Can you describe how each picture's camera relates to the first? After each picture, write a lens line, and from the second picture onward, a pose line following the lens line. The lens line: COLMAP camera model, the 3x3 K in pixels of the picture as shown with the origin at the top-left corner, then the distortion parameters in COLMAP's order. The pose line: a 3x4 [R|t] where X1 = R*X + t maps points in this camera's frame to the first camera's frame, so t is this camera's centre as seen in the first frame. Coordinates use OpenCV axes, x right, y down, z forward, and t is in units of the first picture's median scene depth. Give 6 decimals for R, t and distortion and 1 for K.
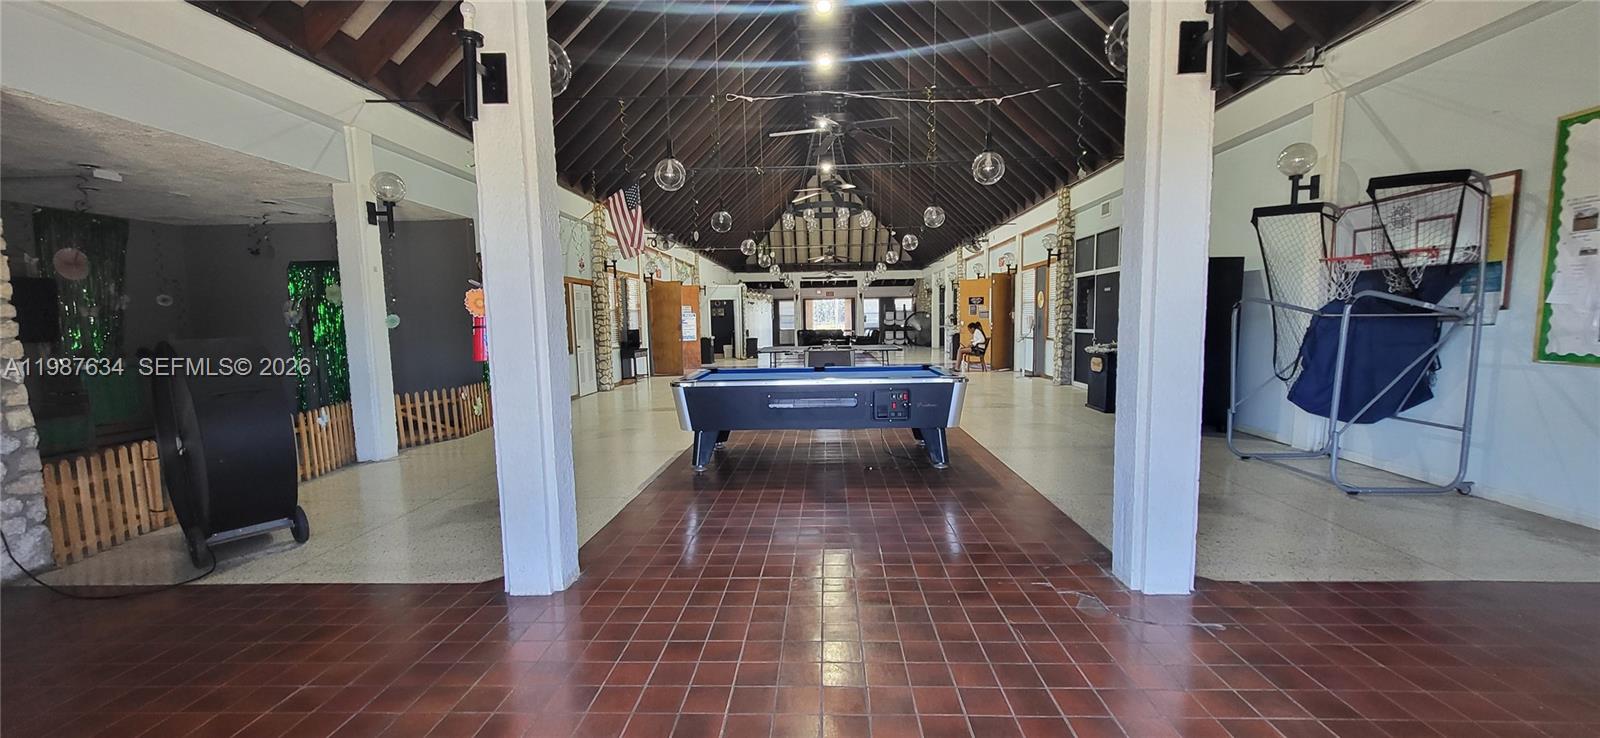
lens RADIAL K [[605.9, 0, 804.6], [0, 605.9, 381.1], [0, 0, 1]] dist [0.000910, -0.000014]
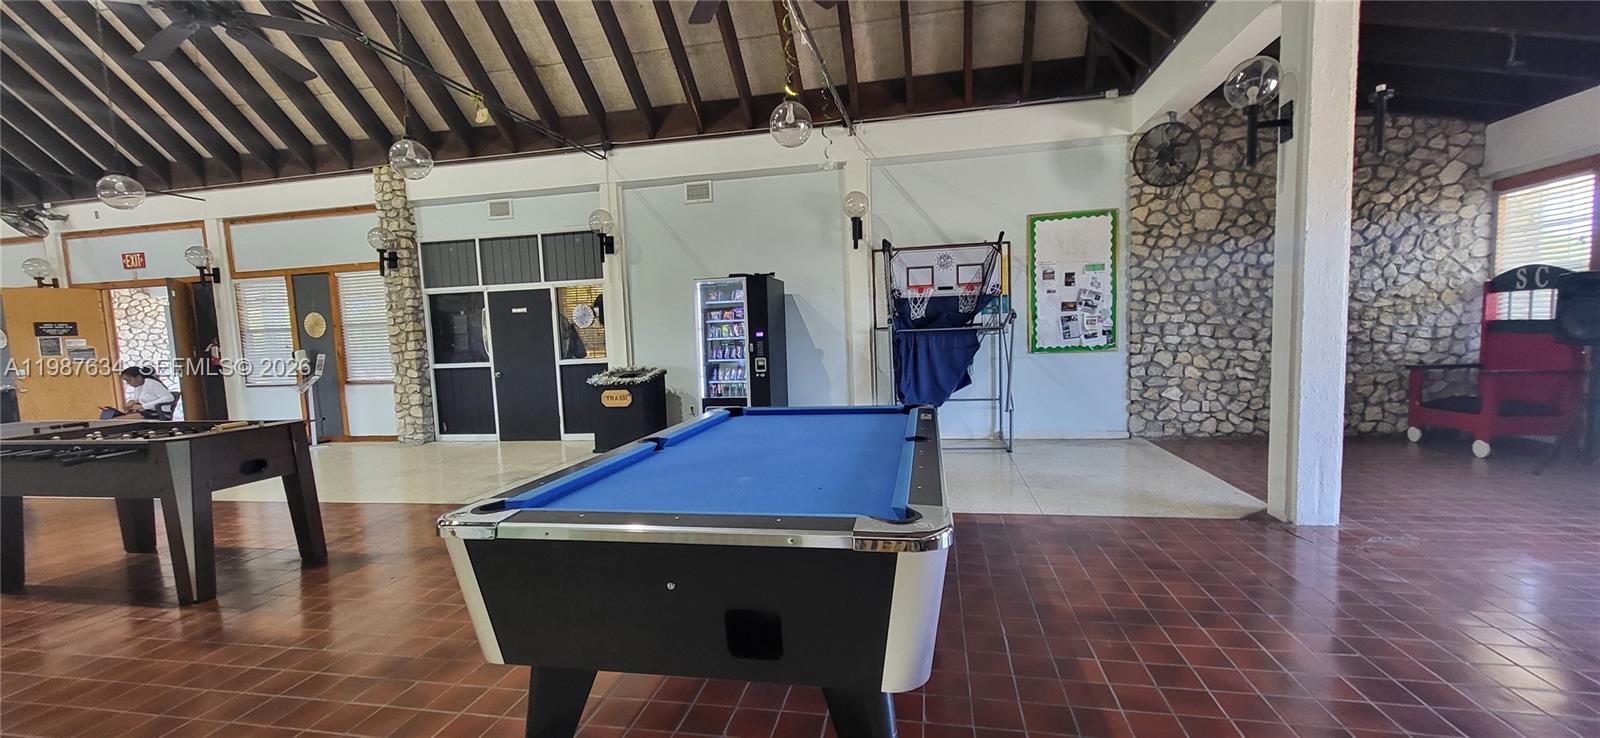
lens RADIAL K [[605.9, 0, 804.6], [0, 605.9, 381.1], [0, 0, 1]] dist [0.000910, -0.000014]
pose [[0.167500, -0.070551, 0.983344, -0.192329], [0.134373, 0.989762, 0.048123, -0.038938], [-0.976672, 0.124074, 0.175266, 0.419895]]
